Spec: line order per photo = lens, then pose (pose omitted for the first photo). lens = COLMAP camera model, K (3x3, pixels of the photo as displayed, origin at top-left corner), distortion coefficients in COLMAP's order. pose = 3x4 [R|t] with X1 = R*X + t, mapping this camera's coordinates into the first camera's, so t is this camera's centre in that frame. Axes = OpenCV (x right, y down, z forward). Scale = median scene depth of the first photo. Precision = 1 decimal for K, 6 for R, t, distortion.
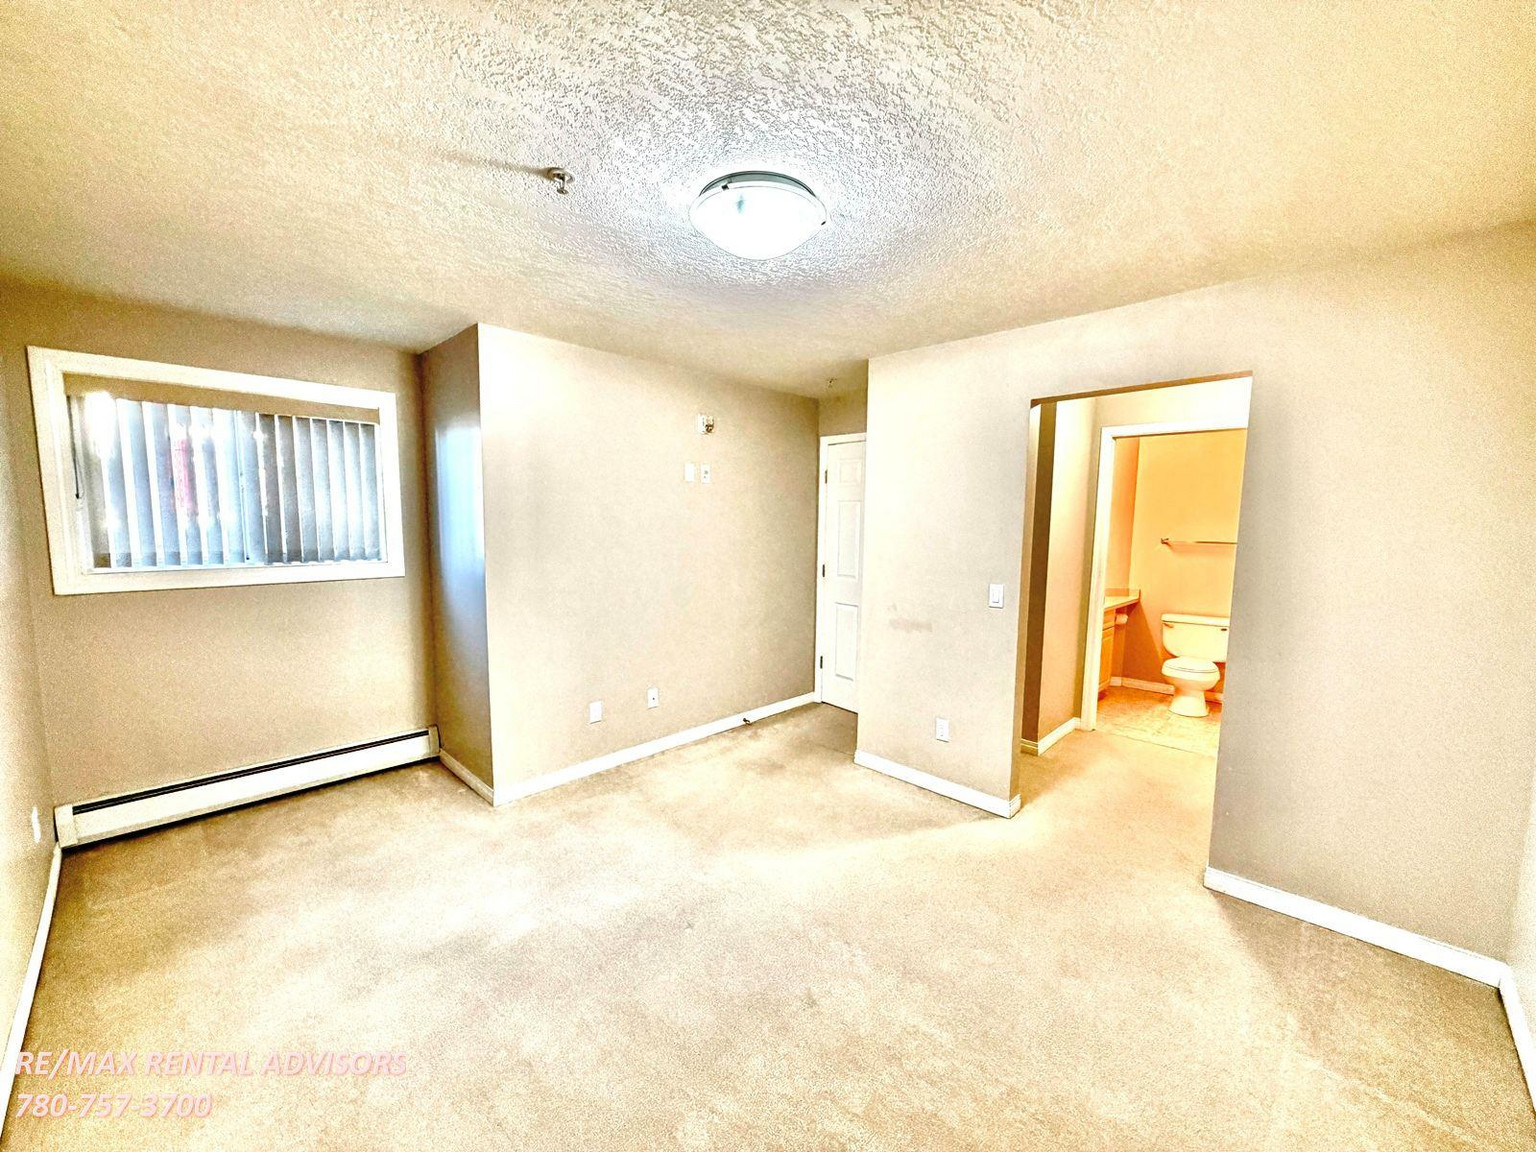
lens RADIAL K [[606.0, 0, 766.3], [0, 606.0, 579.8], [0, 0, 1]] dist [-0.001074, -0.000376]
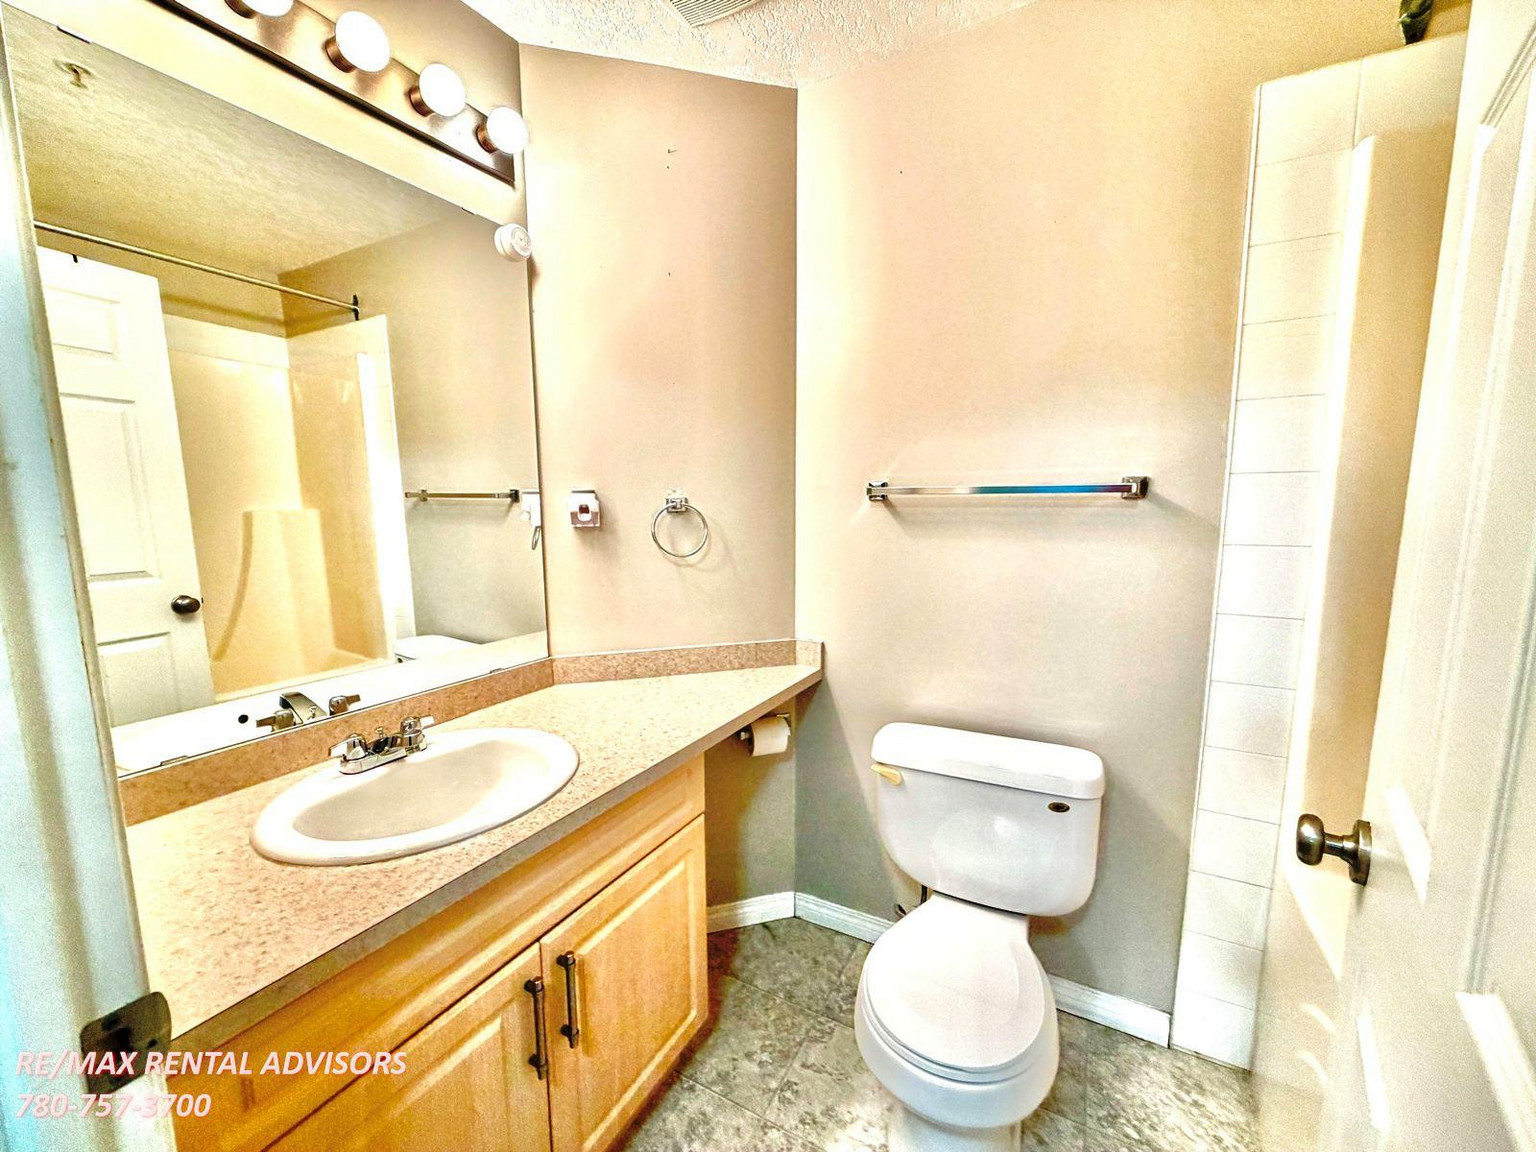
lens RADIAL K [[614.5, 0, 764.8], [0, 614.5, 578.2], [0, 0, 1]] dist [-0.000293, -0.000055]
pose [[0.960468, -0.054896, 0.272925, 0.512253], [0.049729, 0.998429, 0.025822, -0.029268], [-0.273914, -0.011229, 0.961689, 0.709015]]
